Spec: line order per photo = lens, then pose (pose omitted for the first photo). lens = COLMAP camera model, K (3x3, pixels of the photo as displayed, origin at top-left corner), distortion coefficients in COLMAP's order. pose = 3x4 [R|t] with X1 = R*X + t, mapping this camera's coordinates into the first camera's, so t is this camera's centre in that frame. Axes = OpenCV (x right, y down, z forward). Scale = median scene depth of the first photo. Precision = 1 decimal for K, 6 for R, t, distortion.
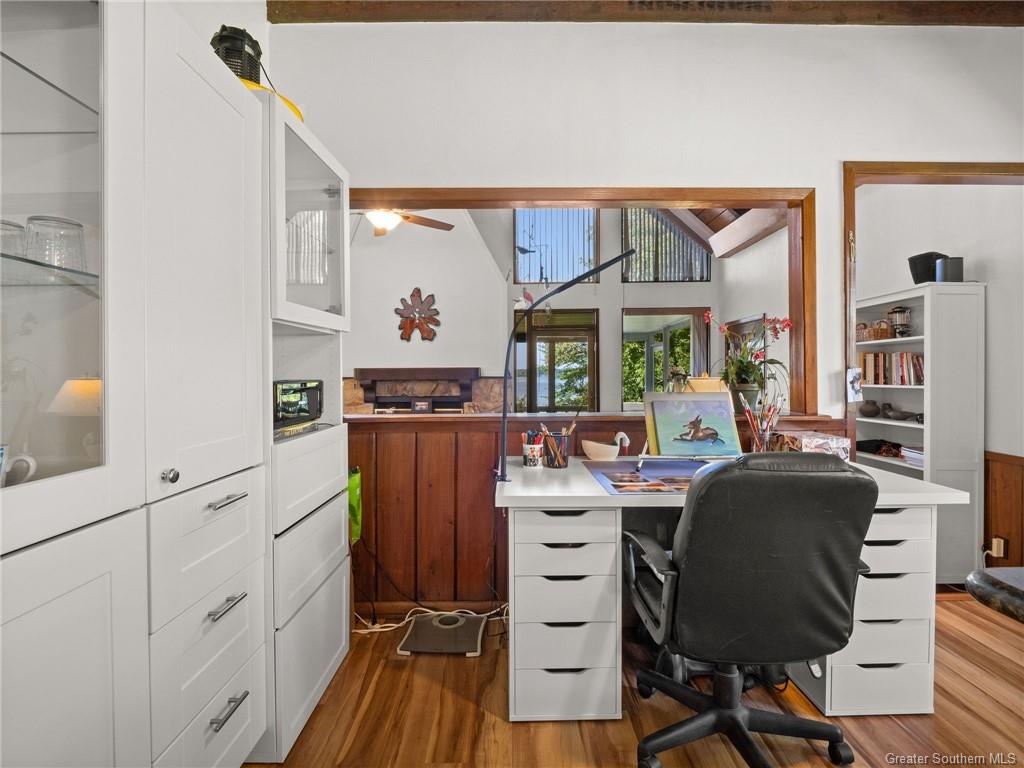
lens RADIAL K [[526.9, 0, 512.0], [0, 526.9, 384.0], [0, 0, 1]] dist [-0.000857, -0.000554]
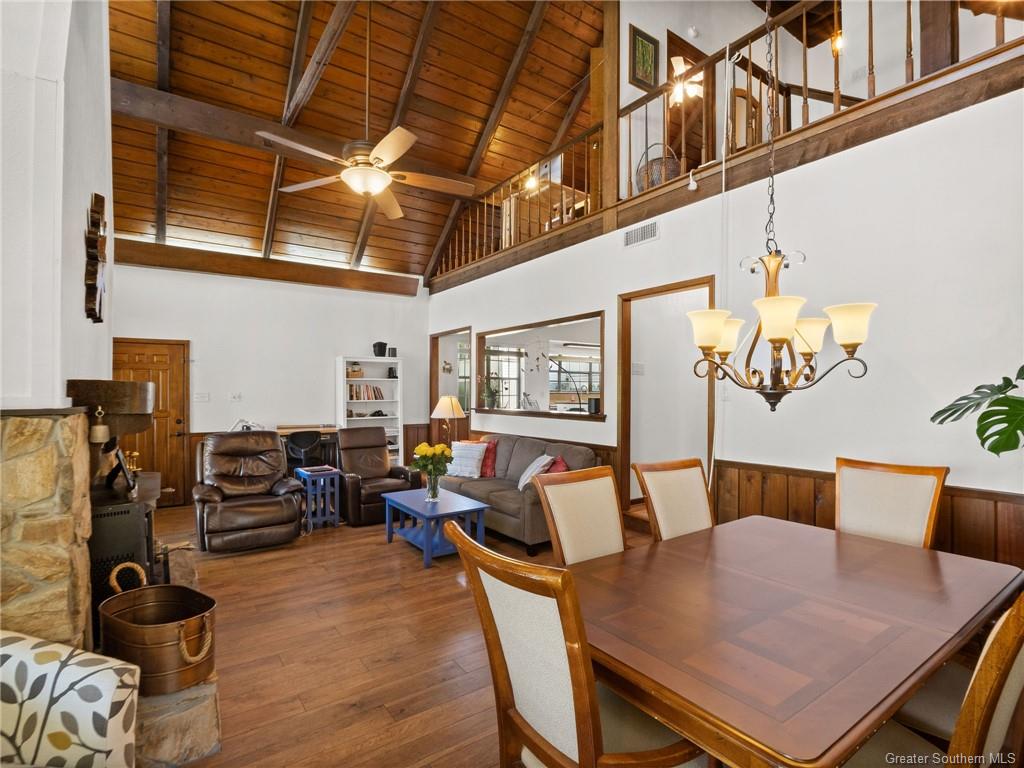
lens RADIAL K [[501.4, 0, 512.0], [0, 501.4, 384.0], [0, 0, 1]] dist [-0.003696, -0.001074]
pose [[-0.587692, 0.016904, 0.808908, -0.714697], [0.016145, 0.999828, -0.009165, -0.020471], [-0.808924, 0.007673, -0.587864, 0.979093]]
